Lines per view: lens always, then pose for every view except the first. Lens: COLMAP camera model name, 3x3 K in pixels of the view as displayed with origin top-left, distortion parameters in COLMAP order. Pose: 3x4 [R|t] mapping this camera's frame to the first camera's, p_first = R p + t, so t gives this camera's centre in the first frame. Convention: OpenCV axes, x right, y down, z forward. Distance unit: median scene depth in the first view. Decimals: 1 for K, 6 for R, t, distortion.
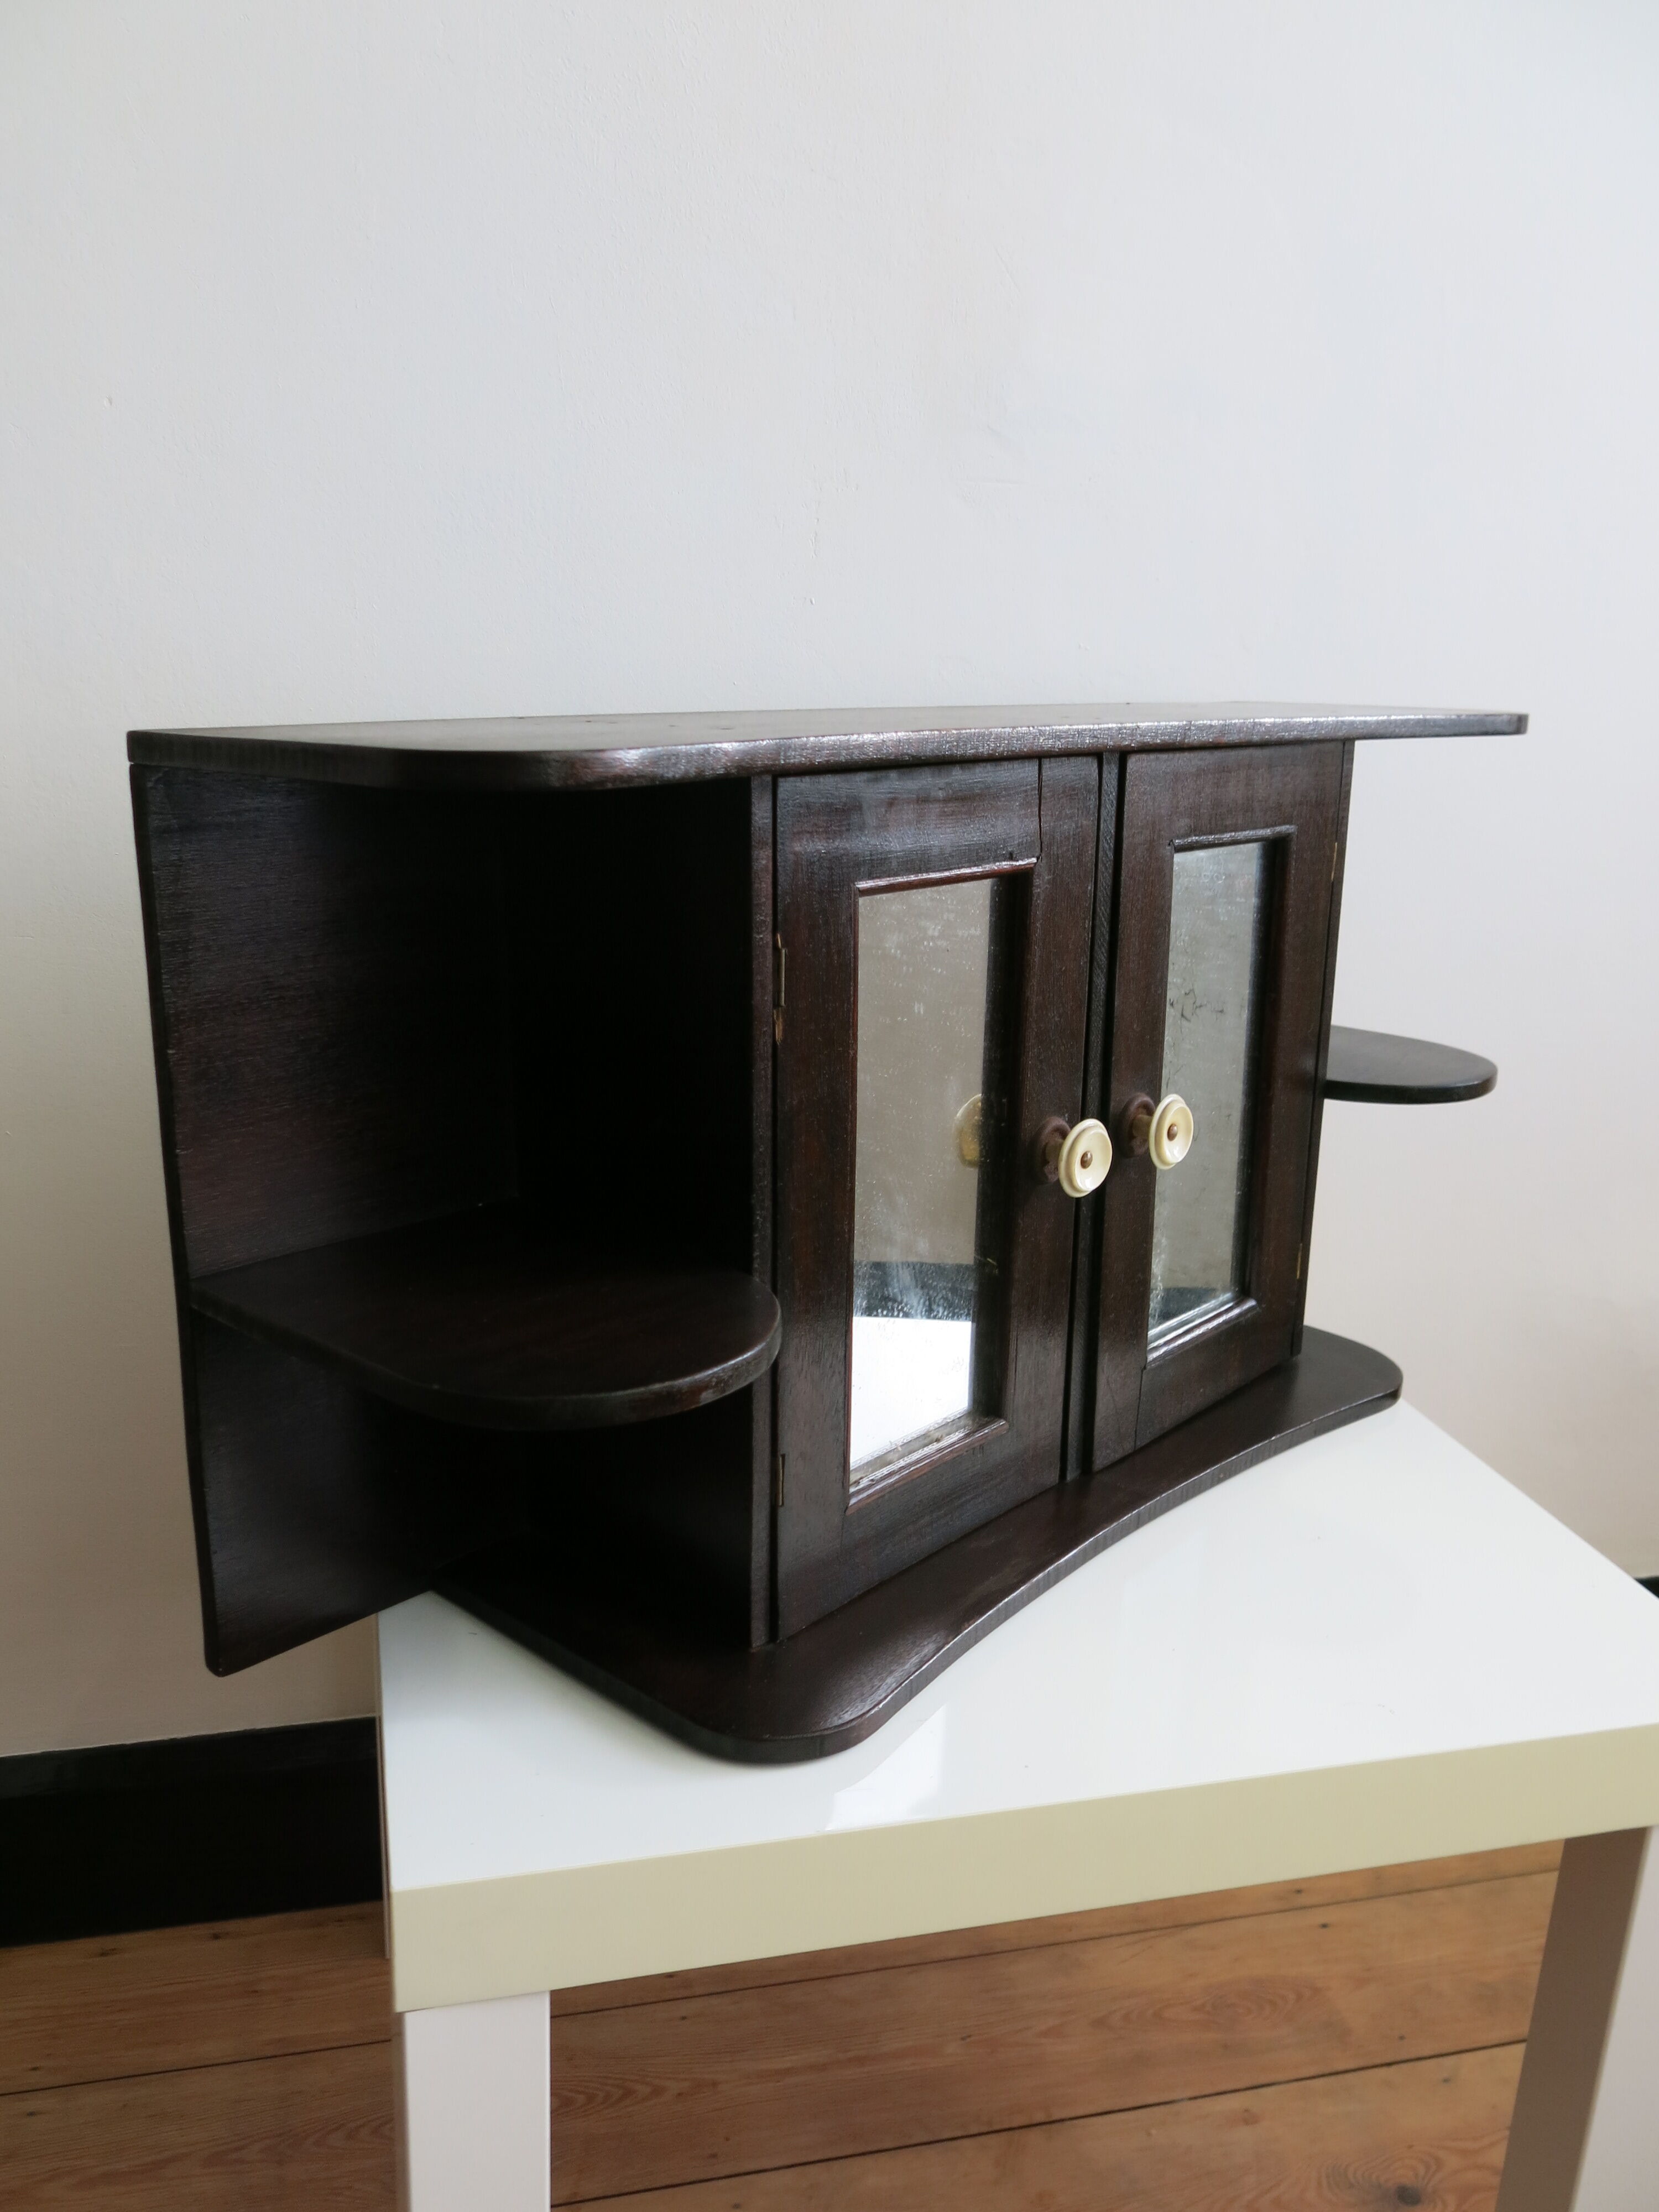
lens RADIAL K [[1811.8, 0, 783.7], [0, 1811.8, 1103.8], [0, 0, 1]] dist [-0.009374, -0.005576]
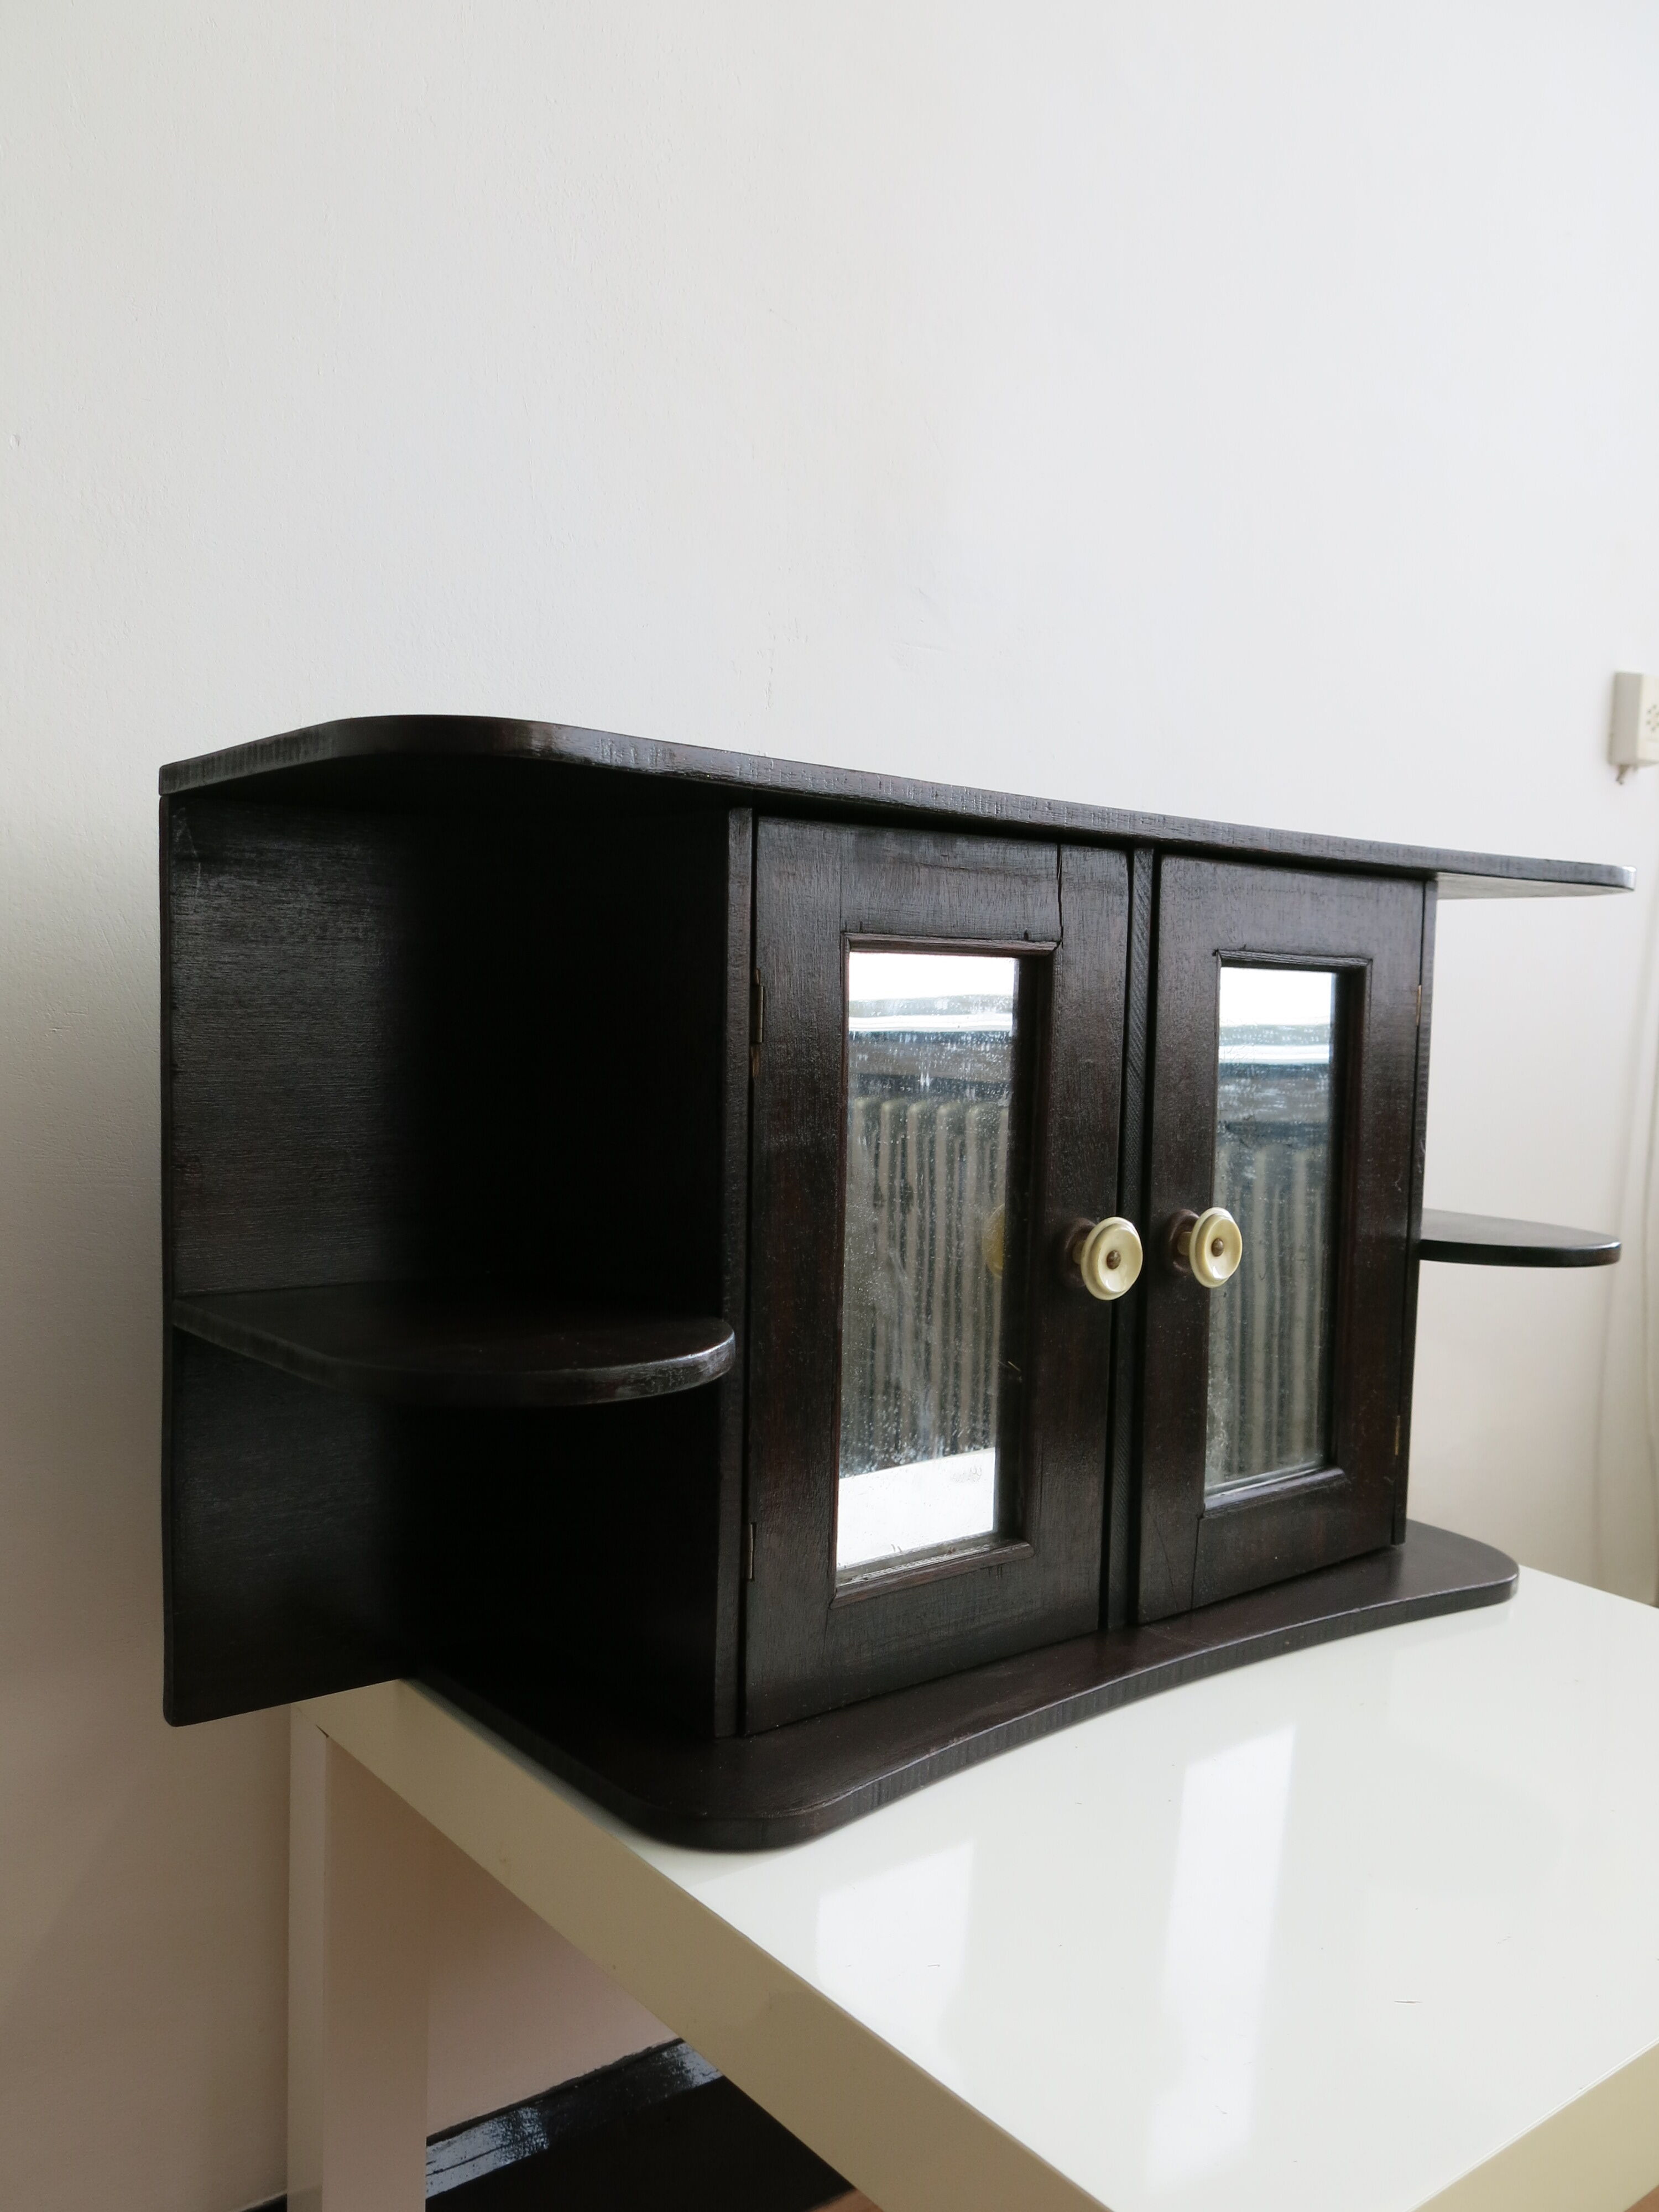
lens RADIAL K [[1811.8, 0, 783.7], [0, 1811.8, 1103.8], [0, 0, 1]] dist [-0.009374, -0.005576]
pose [[0.989352, 0.020348, -0.144115, 0.128796], [-0.047670, 0.980864, -0.188770, 0.136354], [0.137517, 0.193630, 0.971389, 0.029739]]
